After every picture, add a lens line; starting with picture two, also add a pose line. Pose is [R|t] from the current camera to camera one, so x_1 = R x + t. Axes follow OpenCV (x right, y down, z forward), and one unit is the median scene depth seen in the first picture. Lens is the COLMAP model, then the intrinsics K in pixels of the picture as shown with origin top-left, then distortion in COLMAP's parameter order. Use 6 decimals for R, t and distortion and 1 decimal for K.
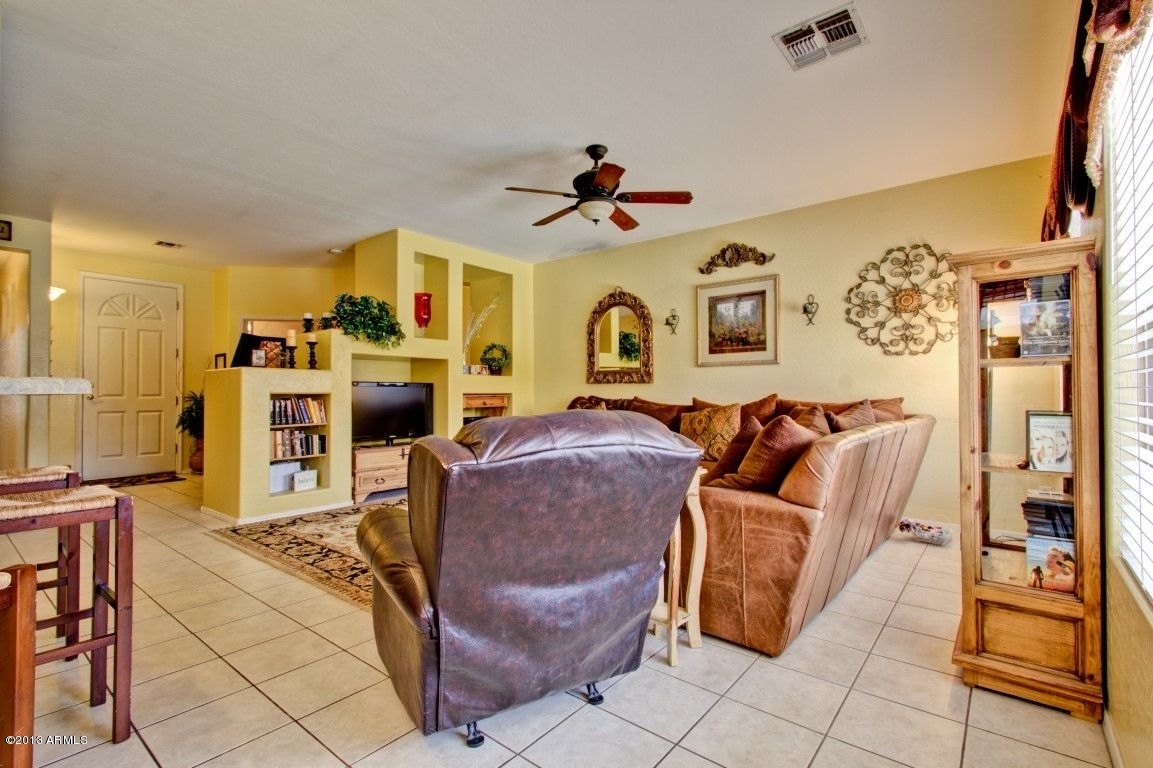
lens RADIAL K [[530.3, 0, 575.1], [0, 530.3, 386.5], [0, 0, 1]] dist [0.026524, -0.013261]
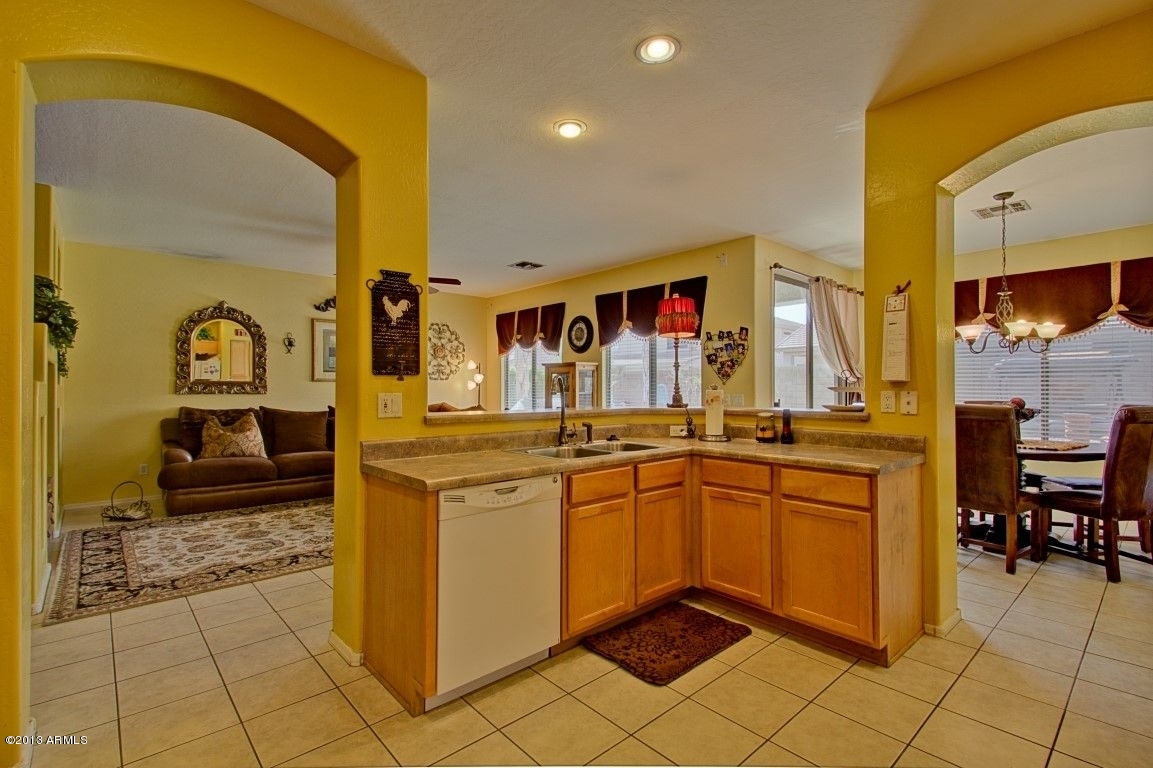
lens RADIAL K [[529.5, 0, 575.7], [0, 529.5, 386.4], [0, 0, 1]] dist [0.030765, -0.017359]
pose [[0.157487, 0.004380, 0.987511, -1.130160], [-0.011550, 0.999930, -0.002593, -0.034864], [-0.987453, -0.010997, 0.157527, 0.201311]]
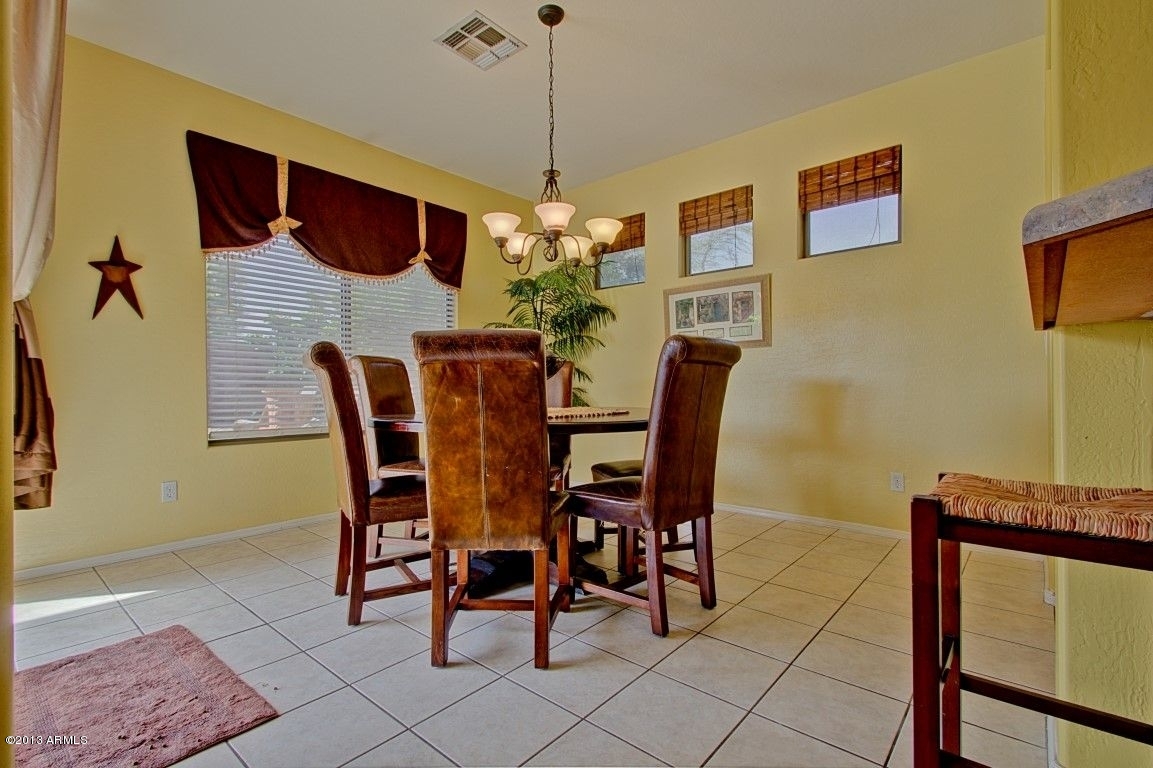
lens RADIAL K [[529.5, 0, 575.7], [0, 529.5, 386.4], [0, 0, 1]] dist [0.030765, -0.017359]
pose [[-0.999494, 0.006976, 0.031031, -0.150156], [0.006559, 0.999887, -0.013534, 0.032507], [-0.031122, -0.013324, -0.999427, 0.193228]]
